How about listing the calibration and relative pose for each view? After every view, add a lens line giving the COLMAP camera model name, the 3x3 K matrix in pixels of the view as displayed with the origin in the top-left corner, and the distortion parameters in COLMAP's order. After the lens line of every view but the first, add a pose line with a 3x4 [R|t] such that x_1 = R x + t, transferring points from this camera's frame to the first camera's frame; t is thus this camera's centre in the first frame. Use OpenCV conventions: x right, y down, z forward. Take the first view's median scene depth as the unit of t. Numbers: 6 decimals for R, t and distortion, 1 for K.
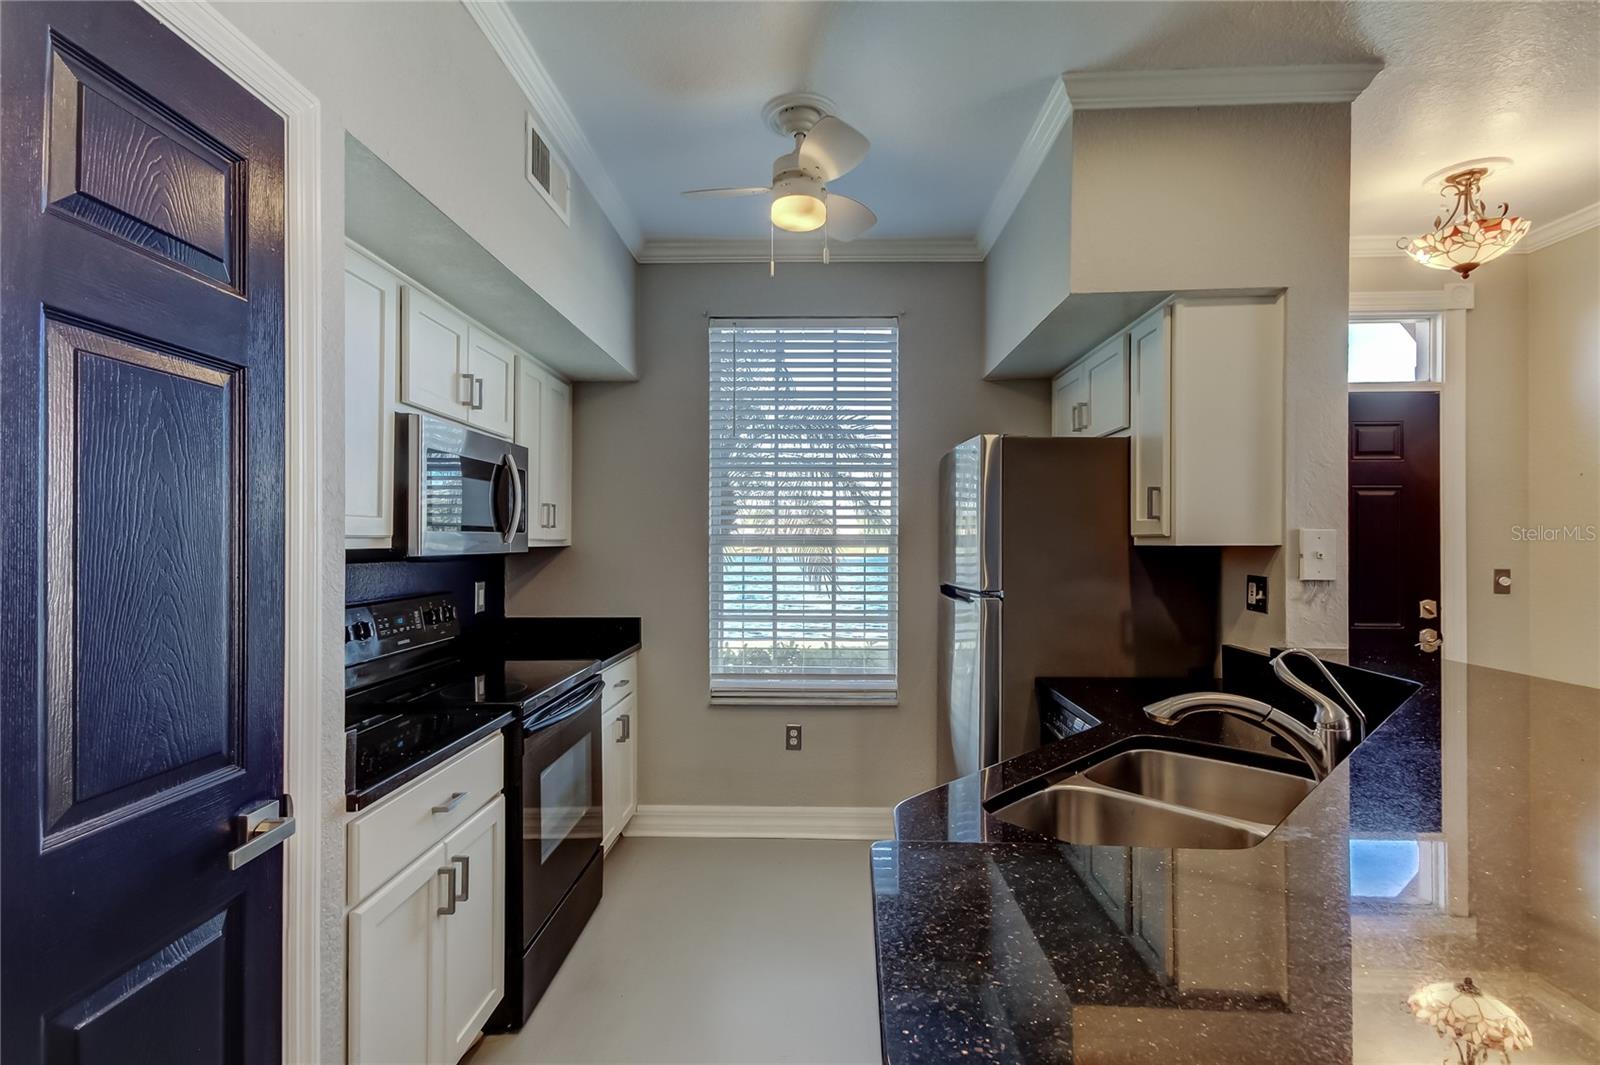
lens RADIAL K [[742.5, 0, 804.7], [0, 742.5, 543.1], [0, 0, 1]] dist [0.012072, -0.002552]
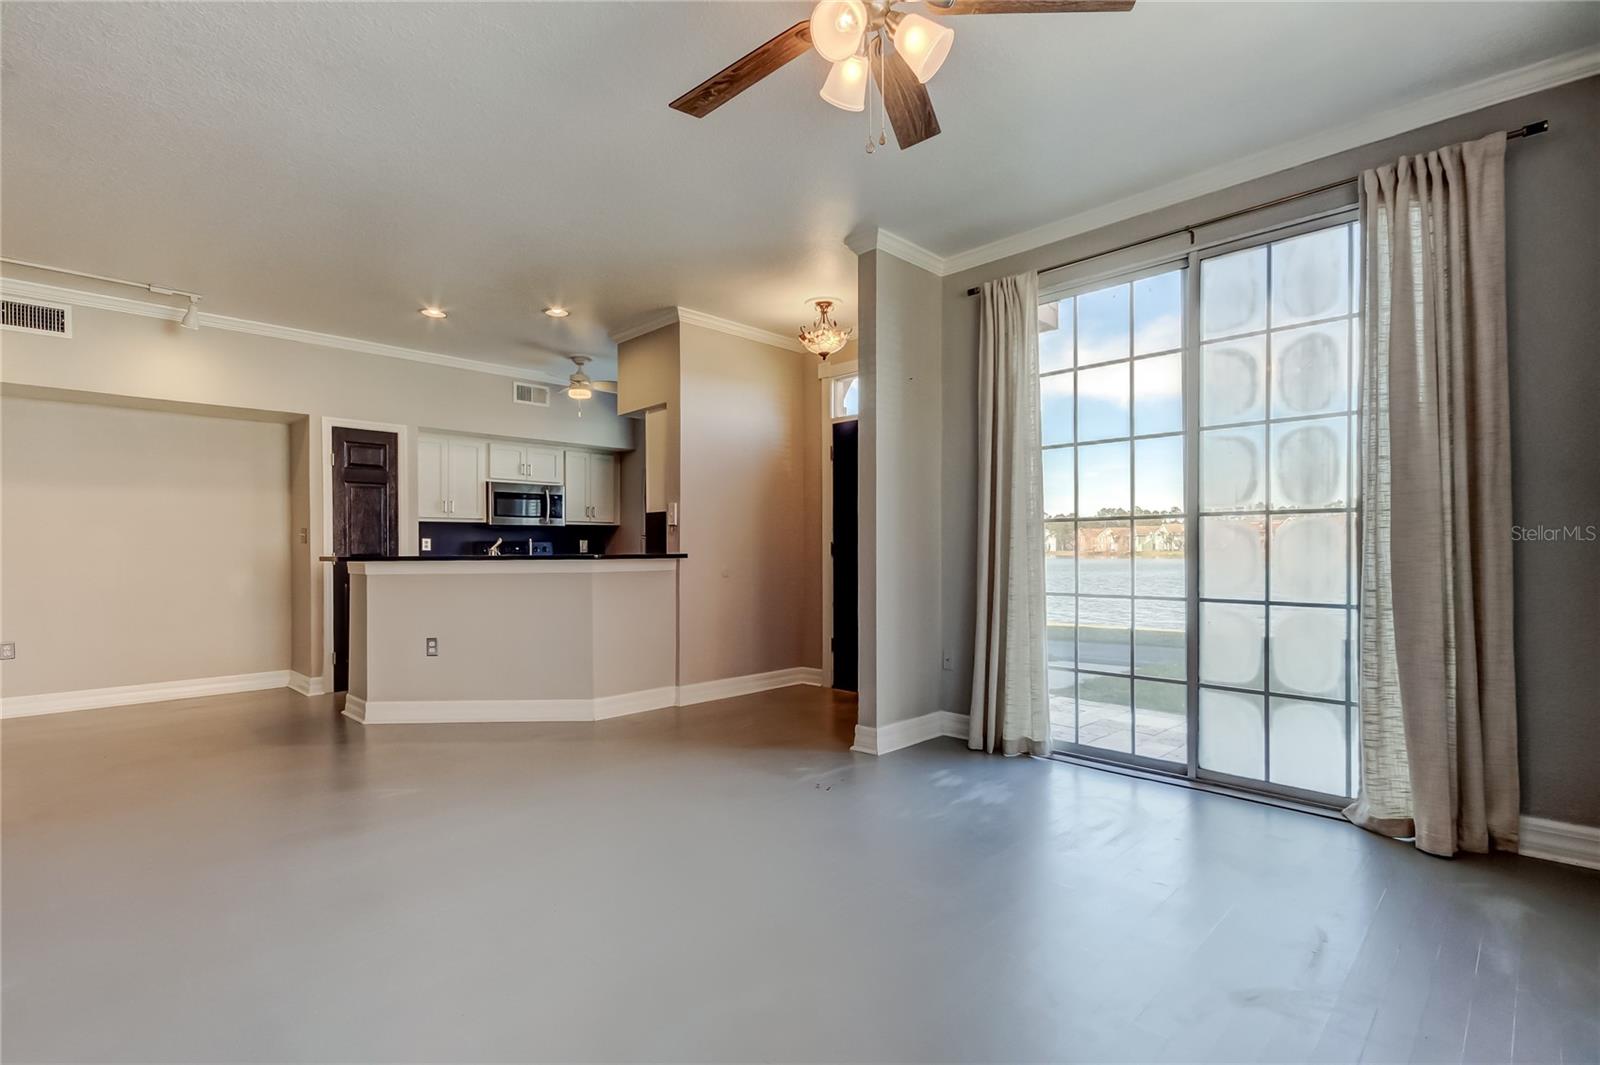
lens RADIAL K [[742.5, 0, 828.6], [0, 742.5, 545.2], [0, 0, 1]] dist [0.012072, -0.002552]
pose [[0.739595, -0.010124, -0.672976, 2.152318], [0.007343, 0.999949, -0.006973, 0.109610], [0.673012, 0.000215, 0.739631, -0.332850]]
